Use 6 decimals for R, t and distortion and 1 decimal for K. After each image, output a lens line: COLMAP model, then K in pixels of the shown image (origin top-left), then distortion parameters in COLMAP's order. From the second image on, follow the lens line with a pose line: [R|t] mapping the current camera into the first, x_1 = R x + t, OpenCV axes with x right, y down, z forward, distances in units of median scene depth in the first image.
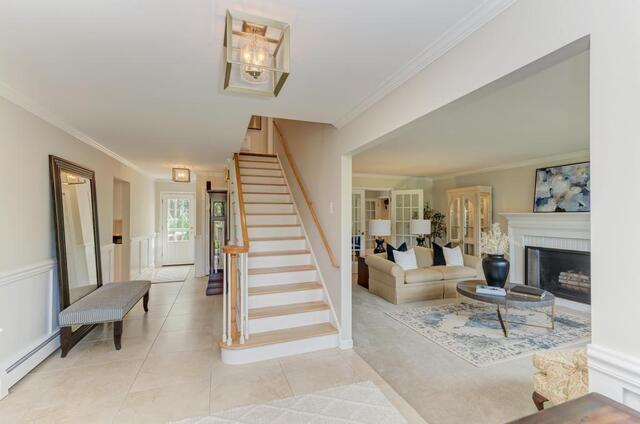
lens RADIAL K [[286.5, 0, 320.9], [0, 286.5, 214.5], [0, 0, 1]] dist [-0.000697, -0.000630]
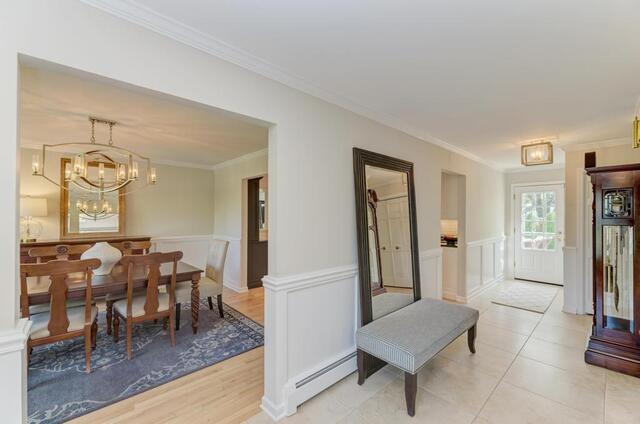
lens RADIAL K [[266.7, 0, 320.6], [0, 266.7, 212.6], [0, 0, 1]] dist [0.002890, -0.000188]
pose [[0.389050, -0.004655, -0.921205, -0.117740], [0.003329, 0.999988, -0.003647, -0.001277], [0.921211, -0.001648, 0.389061, 0.314741]]
